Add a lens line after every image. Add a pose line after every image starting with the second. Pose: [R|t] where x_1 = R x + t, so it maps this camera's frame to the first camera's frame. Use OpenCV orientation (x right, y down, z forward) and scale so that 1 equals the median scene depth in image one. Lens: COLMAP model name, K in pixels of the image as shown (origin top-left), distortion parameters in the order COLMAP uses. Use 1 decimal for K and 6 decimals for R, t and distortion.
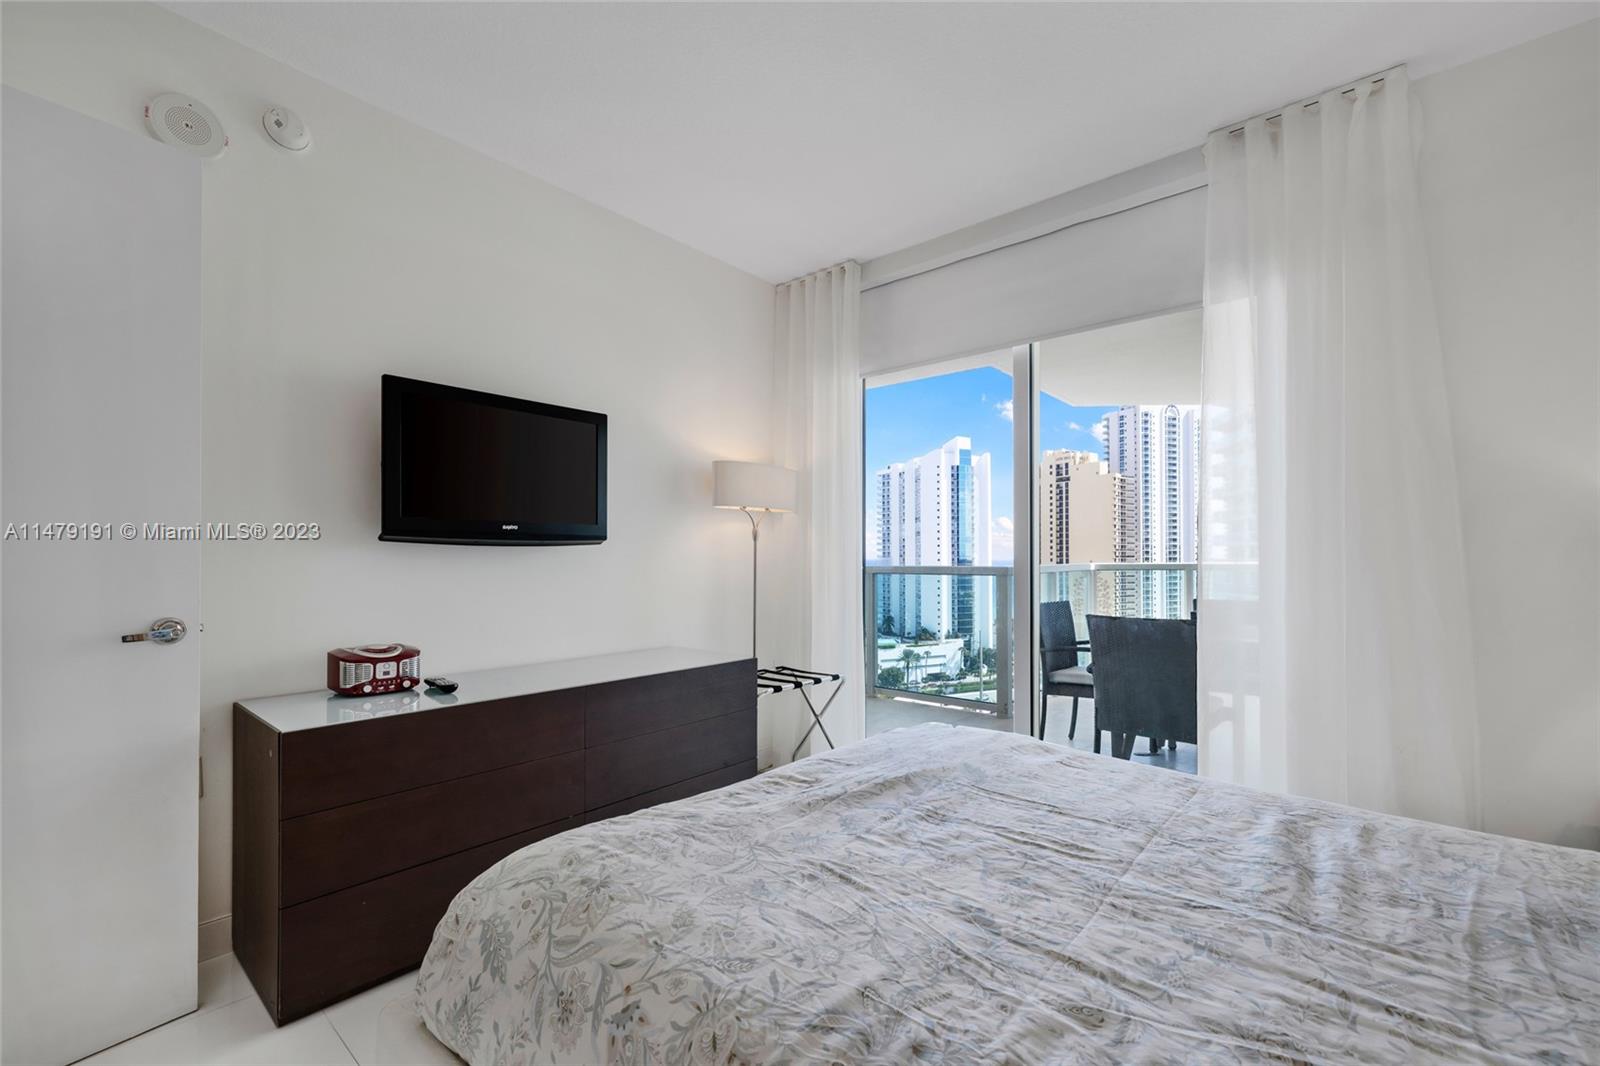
lens RADIAL K [[681.2, 0, 802.4], [0, 681.2, 555.7], [0, 0, 1]] dist [-0.001180, -0.000117]
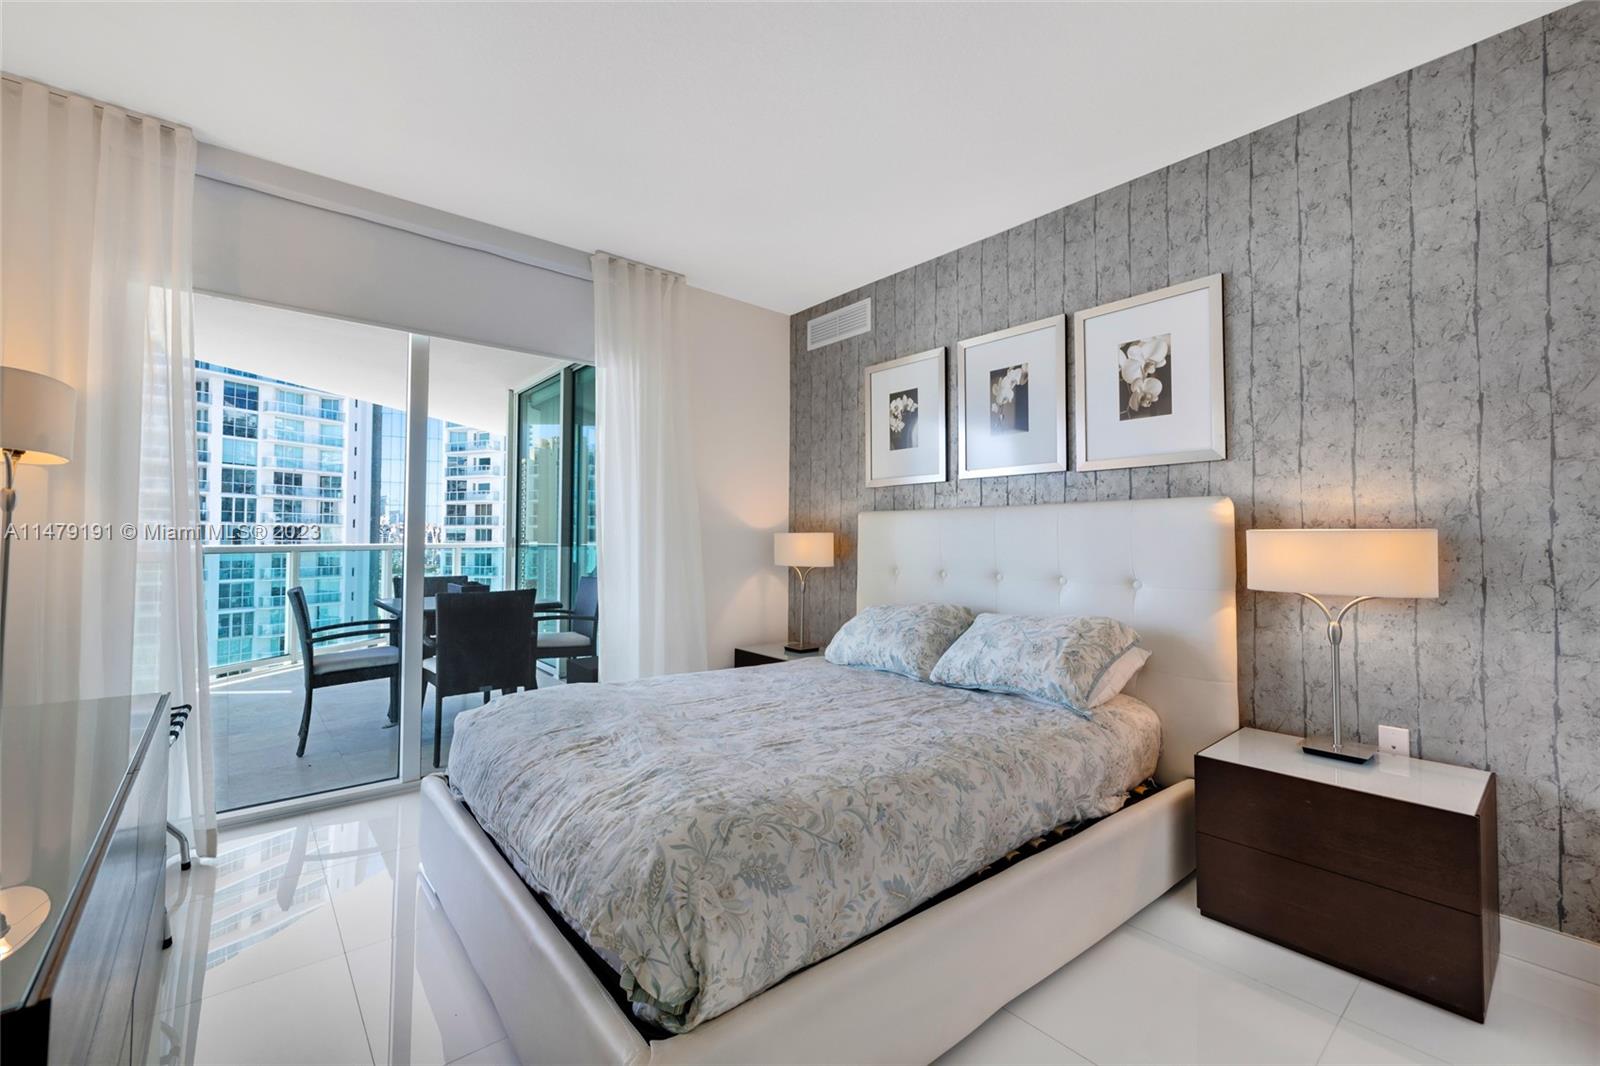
lens RADIAL K [[665.6, 0, 800.0], [0, 665.6, 533.0], [0, 0, 1]] dist [-0.000831, -0.000043]
pose [[0.152524, 0.013335, 0.988210, -1.488764], [-0.008863, 0.999887, -0.012125, -0.006060], [-0.988260, -0.006910, 0.152625, 0.719057]]
